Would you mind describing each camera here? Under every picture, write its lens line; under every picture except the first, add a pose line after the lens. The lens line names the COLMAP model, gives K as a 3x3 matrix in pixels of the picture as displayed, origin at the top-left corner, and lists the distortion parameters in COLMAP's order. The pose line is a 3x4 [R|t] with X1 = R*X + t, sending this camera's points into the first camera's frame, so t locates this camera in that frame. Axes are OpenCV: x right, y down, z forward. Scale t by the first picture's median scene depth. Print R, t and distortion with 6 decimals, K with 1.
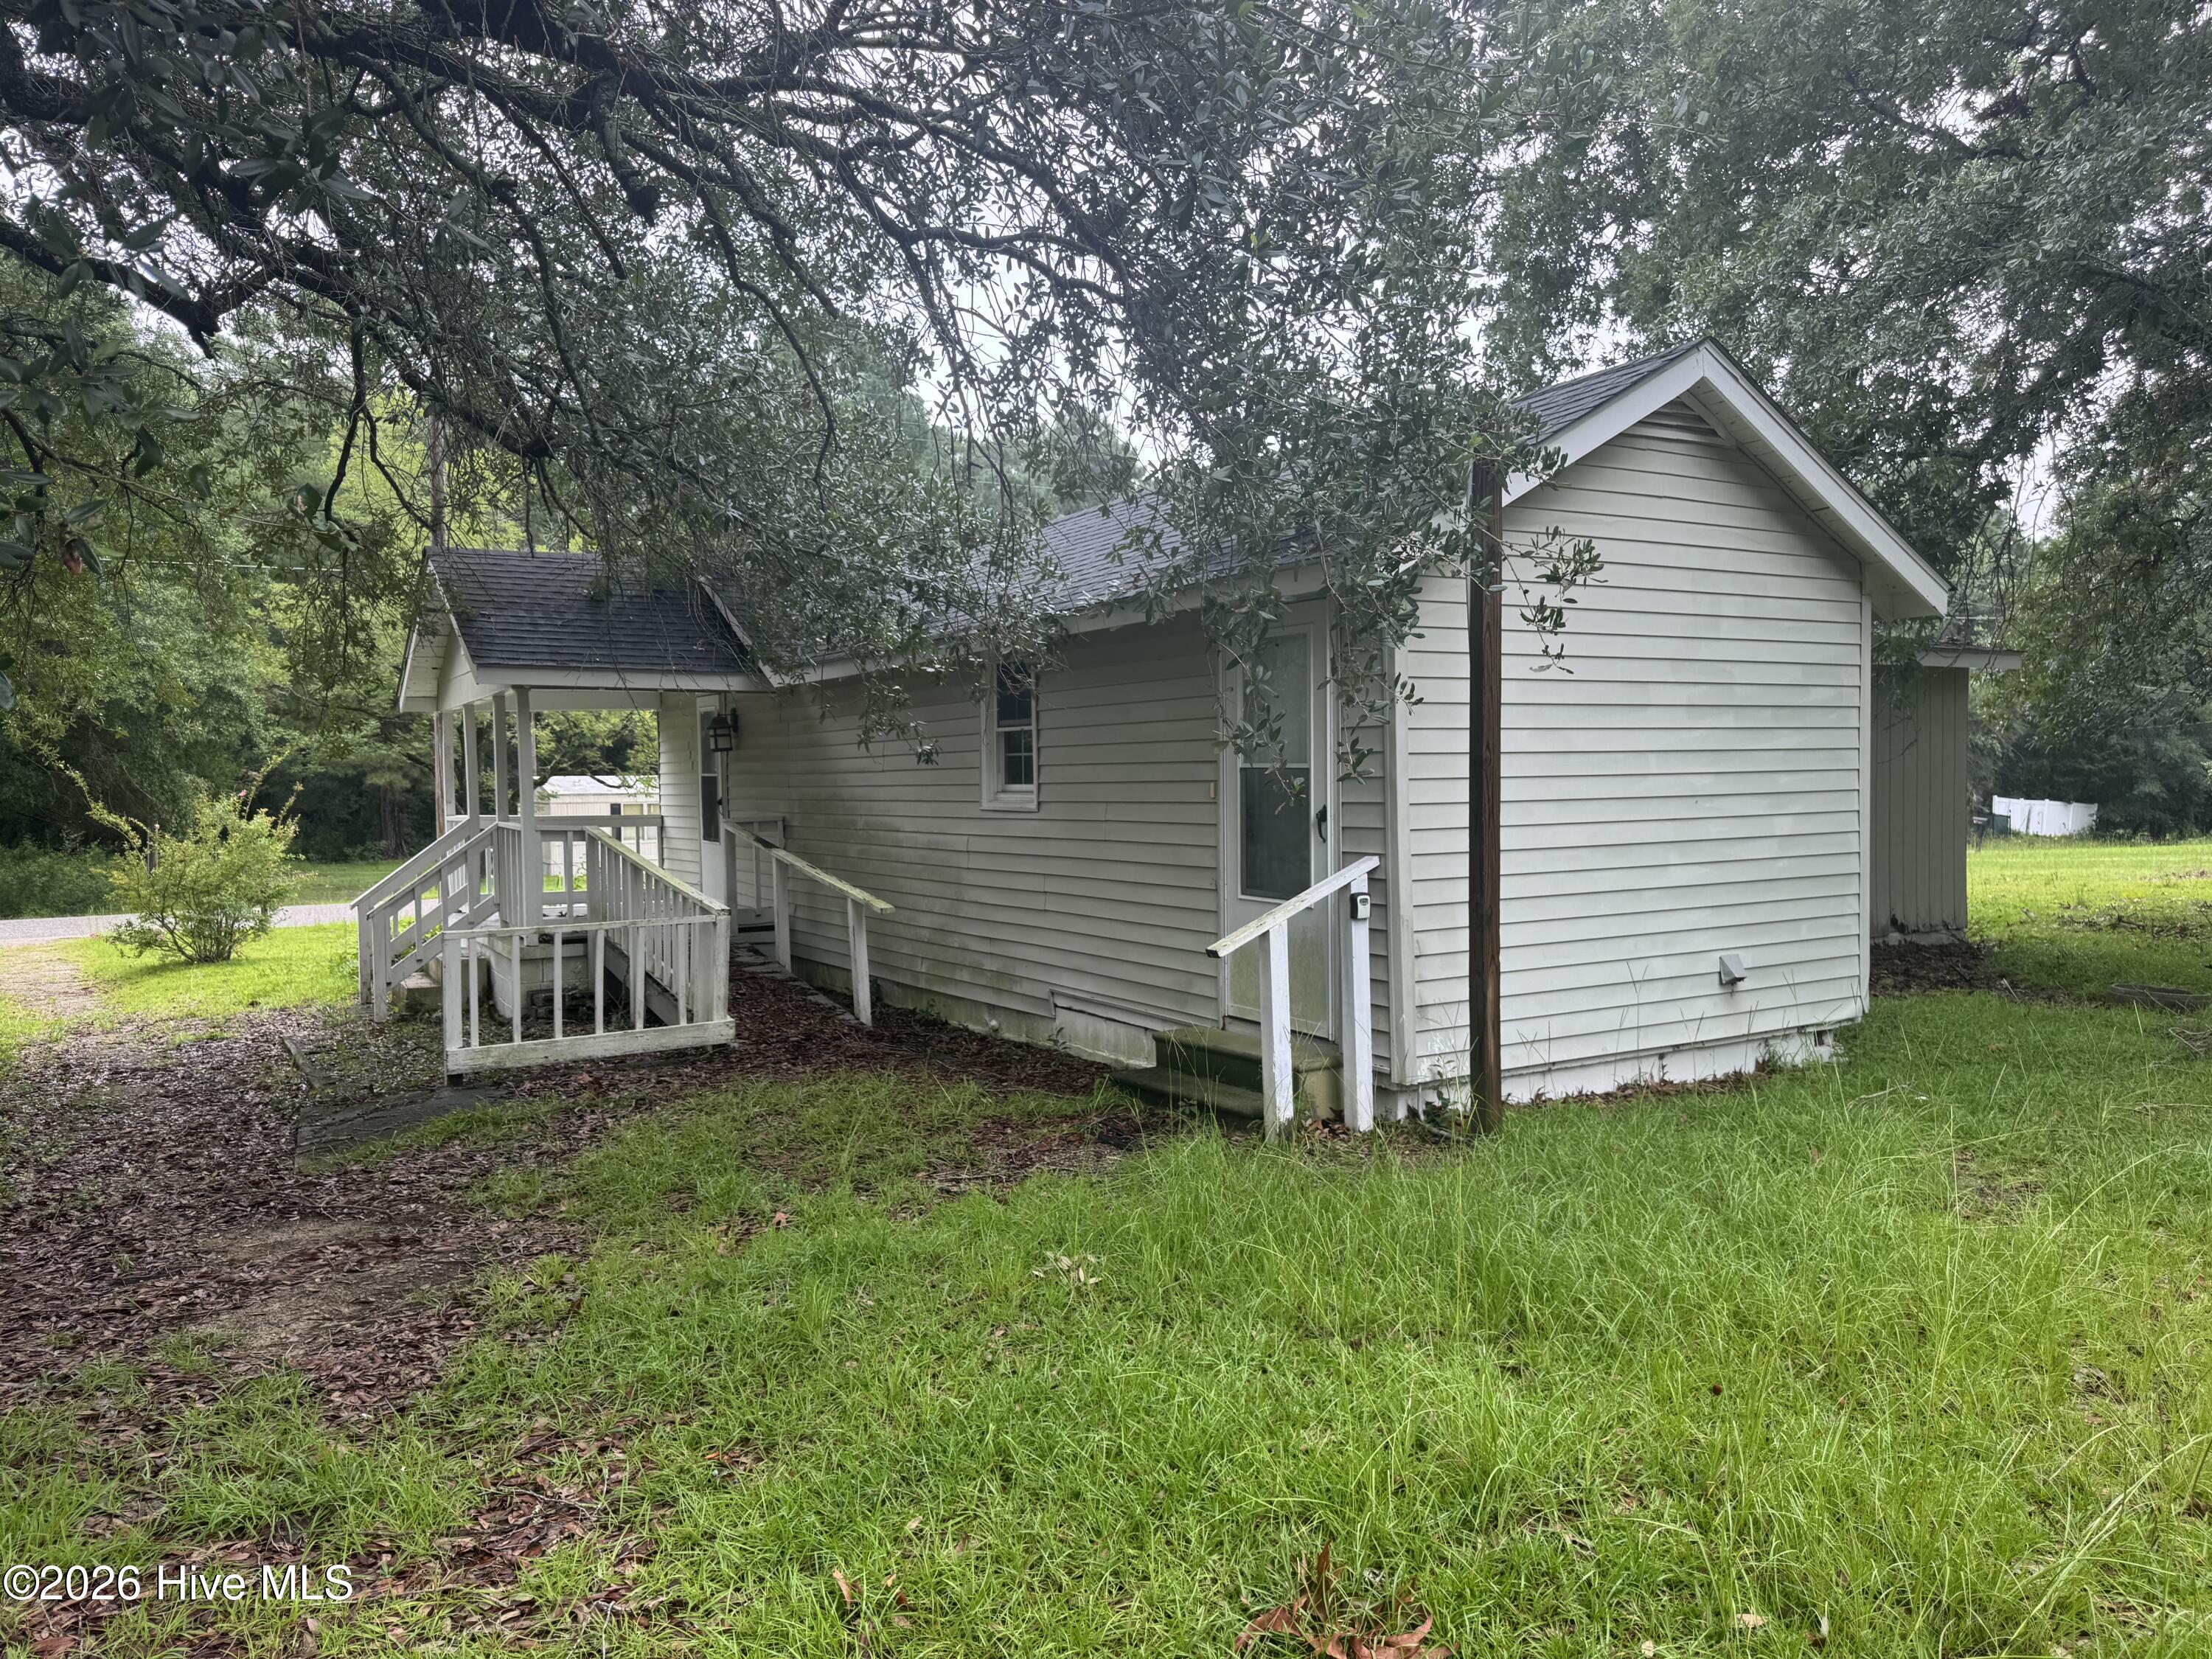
lens RADIAL K [[1637.8, 0, 1108.1], [0, 1637.8, 830.1], [0, 0, 1]] dist [0.075838, -0.109221]
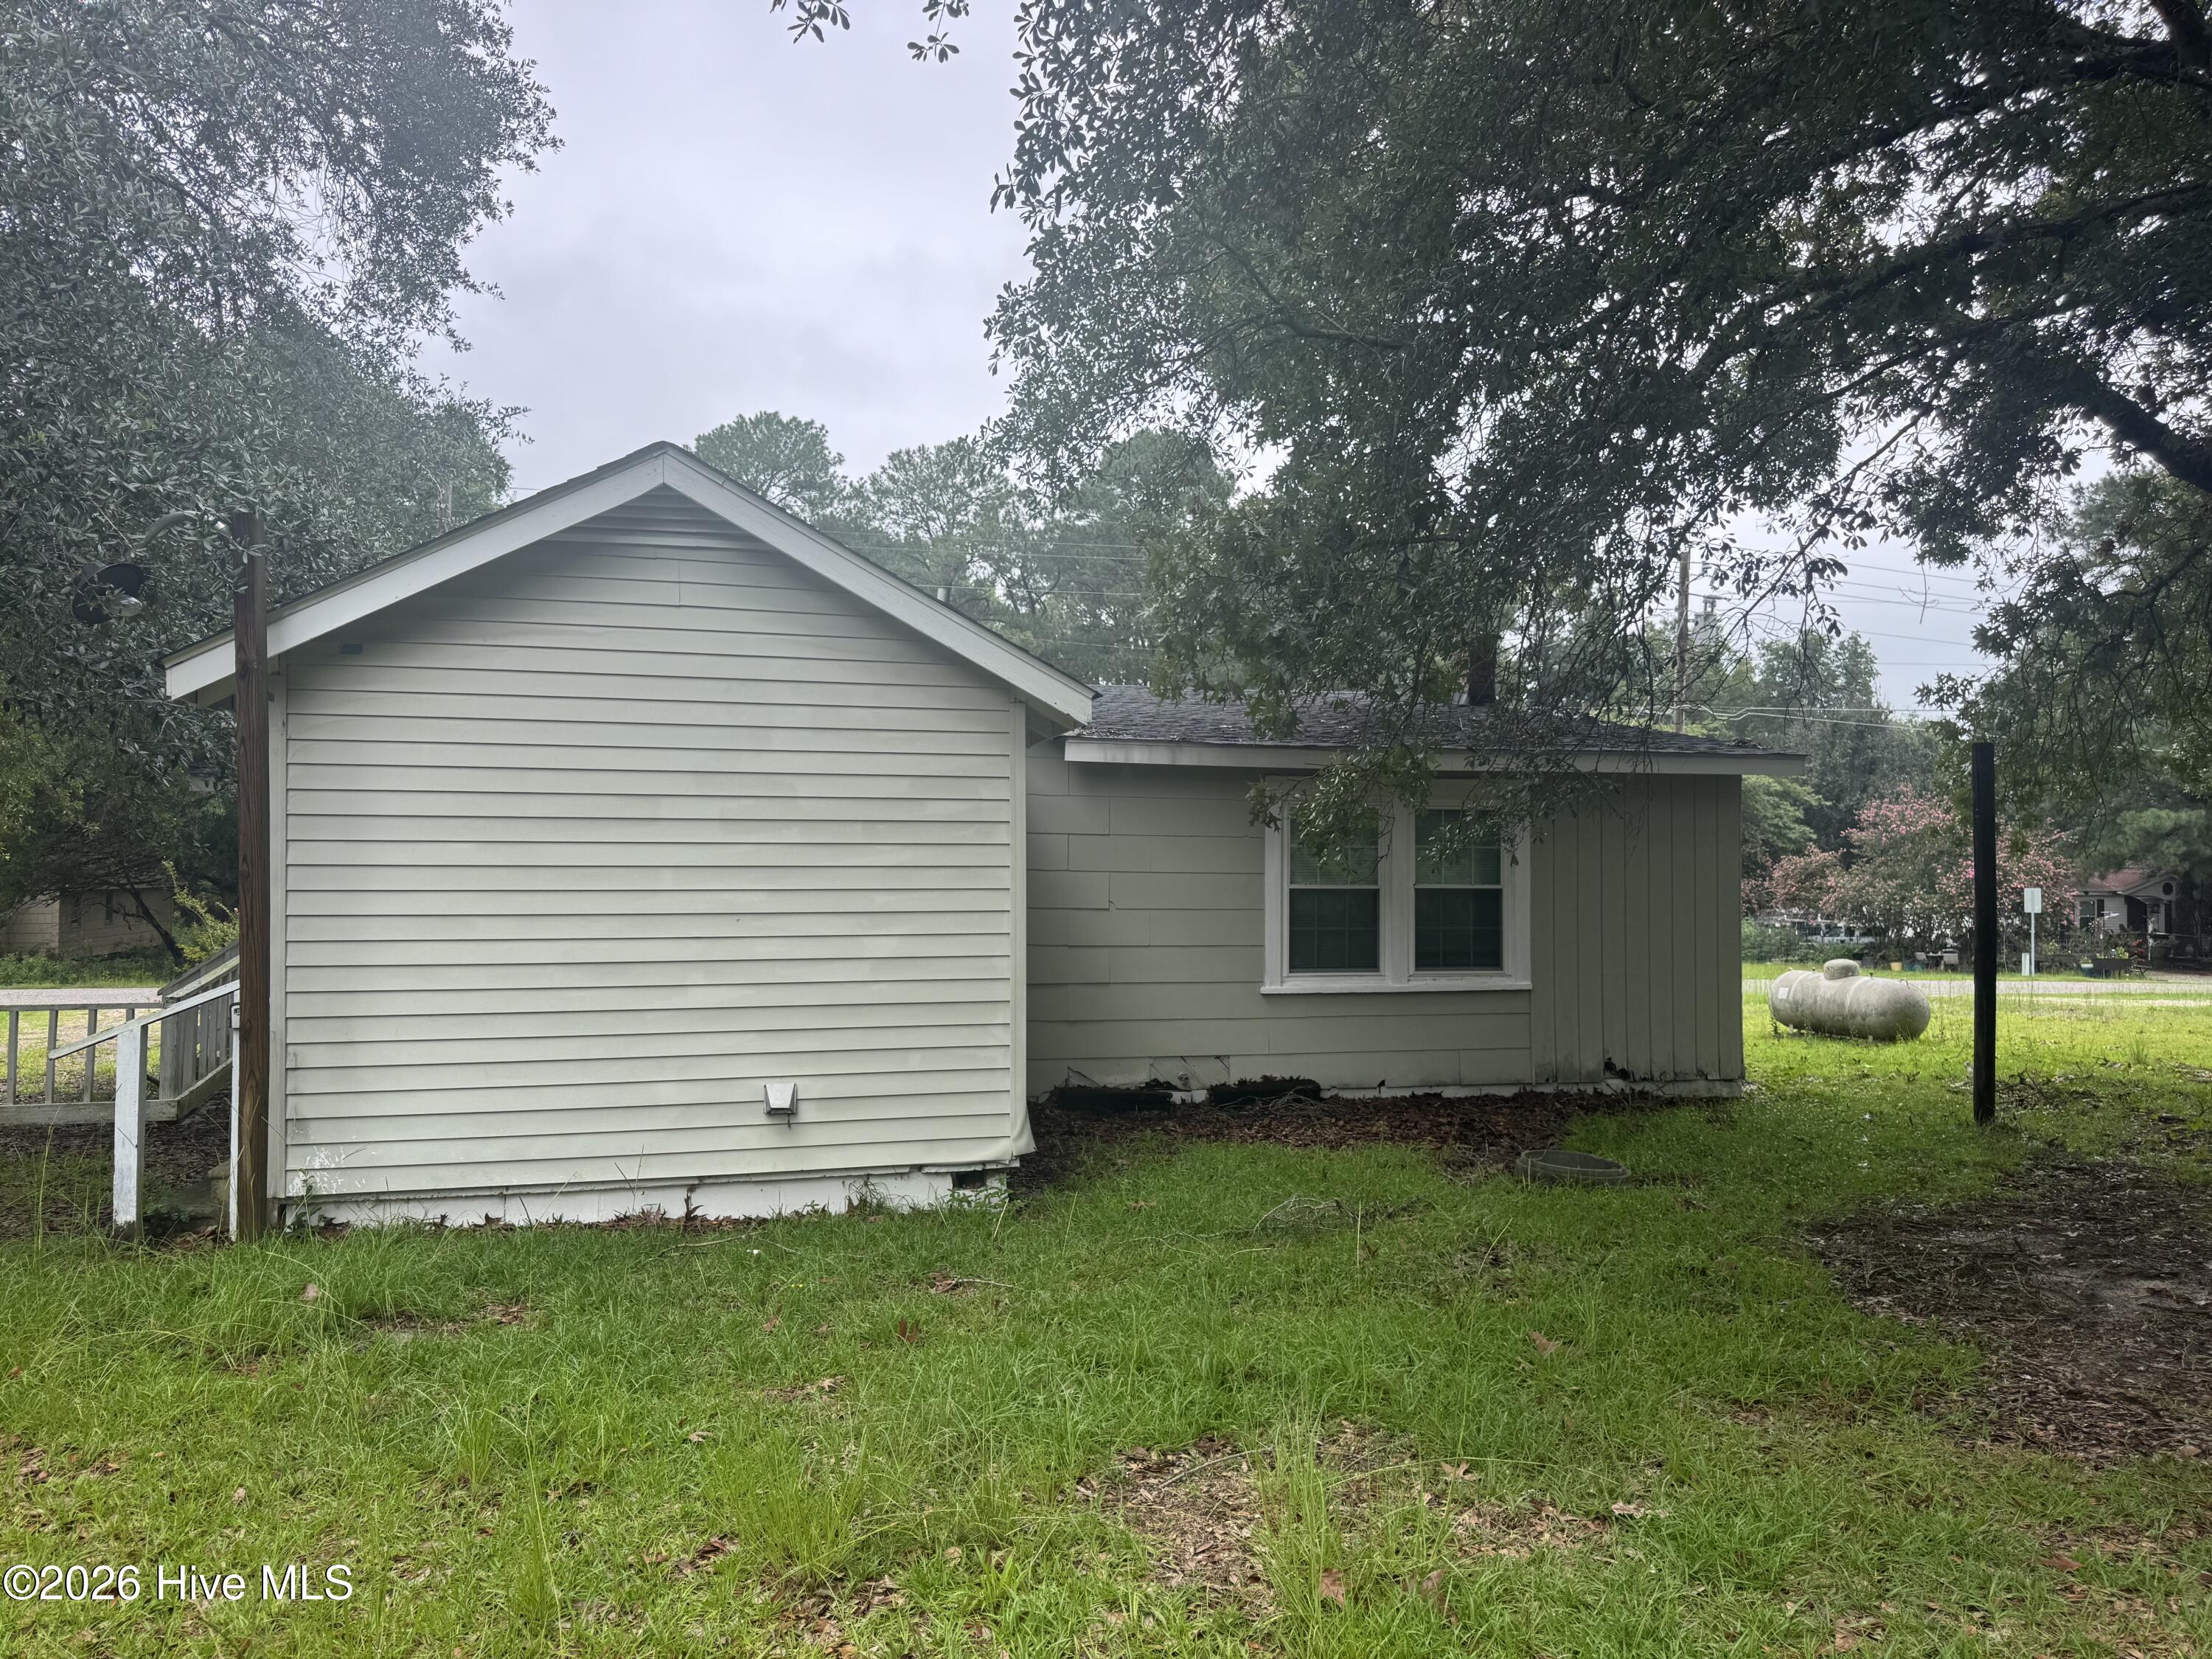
lens RADIAL K [[1637.8, 0, 1106.3], [0, 1637.8, 829.4], [0, 0, 1]] dist [0.075838, -0.109221]
pose [[0.963790, 0.007733, -0.266550, 0.802612], [-0.025454, 0.997683, -0.063093, -0.014669], [0.265444, 0.067593, 0.961754, 0.136043]]
